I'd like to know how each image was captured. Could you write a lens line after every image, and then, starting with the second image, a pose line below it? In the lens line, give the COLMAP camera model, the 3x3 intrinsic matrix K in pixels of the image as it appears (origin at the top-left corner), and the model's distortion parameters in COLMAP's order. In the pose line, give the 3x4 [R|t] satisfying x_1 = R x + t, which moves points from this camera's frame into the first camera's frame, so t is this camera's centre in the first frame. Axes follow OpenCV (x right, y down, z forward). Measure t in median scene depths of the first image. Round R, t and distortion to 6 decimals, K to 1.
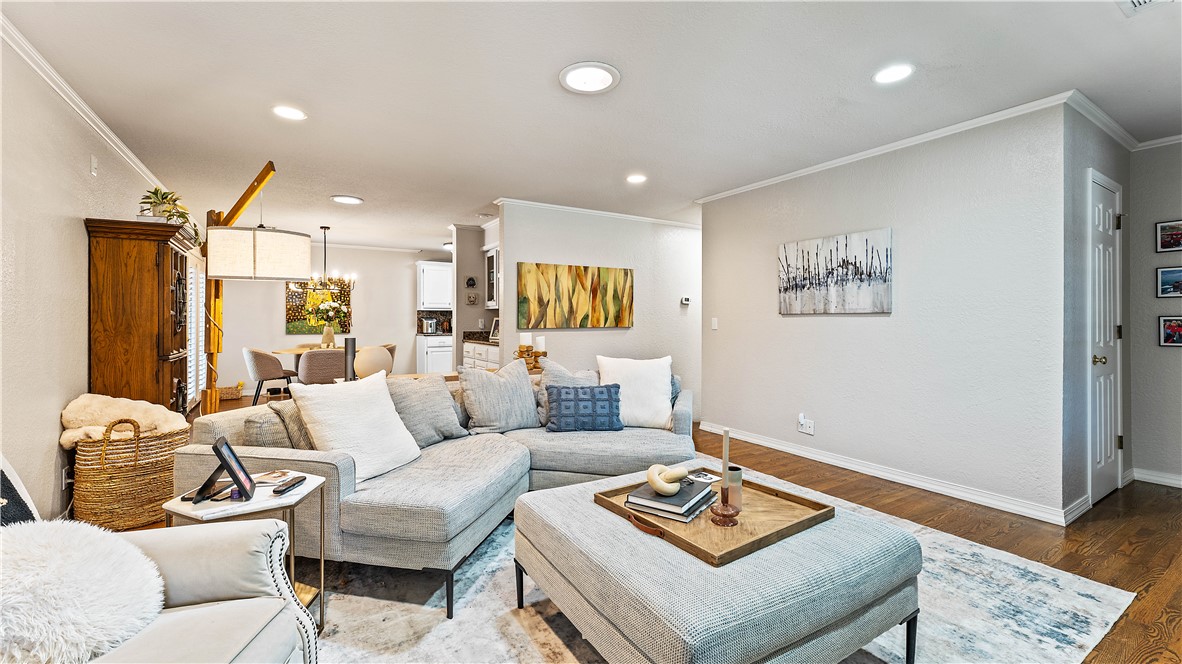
lens RADIAL K [[481.7, 0, 586.0], [0, 481.7, 319.5], [0, 0, 1]] dist [-0.001825, -0.000058]
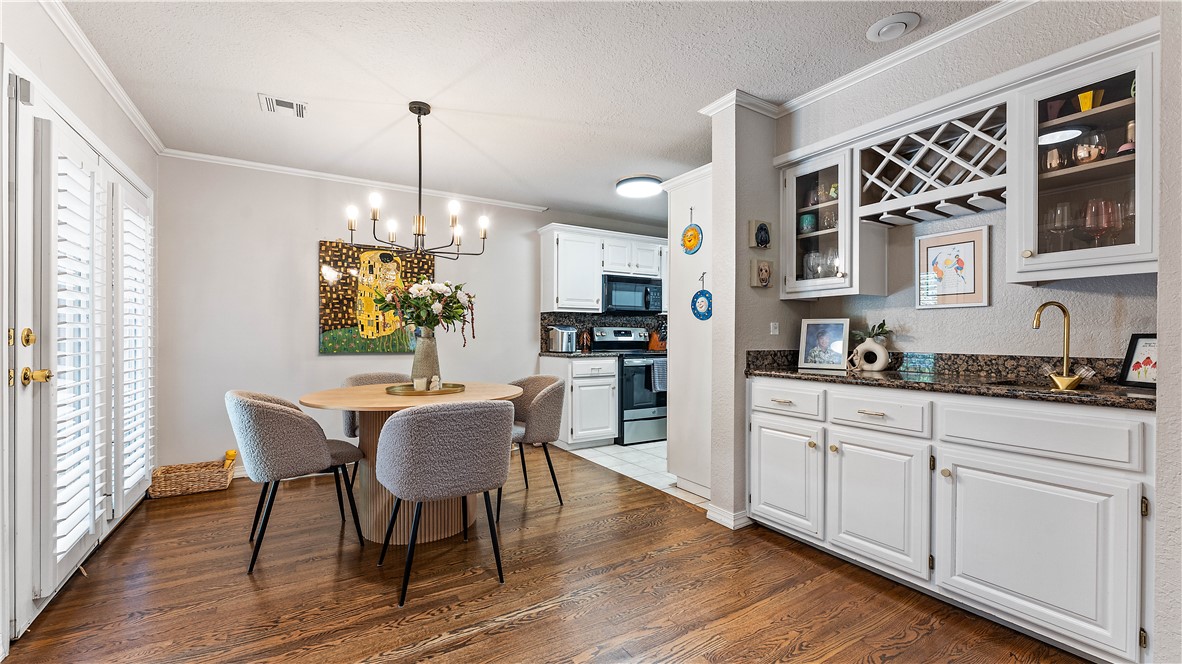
lens RADIAL K [[481.7, 0, 588.5], [0, 481.7, 339.1], [0, 0, 1]] dist [-0.001825, -0.000058]
pose [[0.999972, 0.002929, -0.006897, -0.372403], [-0.002902, 0.999988, 0.003884, 0.013096], [0.006908, -0.003864, 0.999969, 0.546661]]
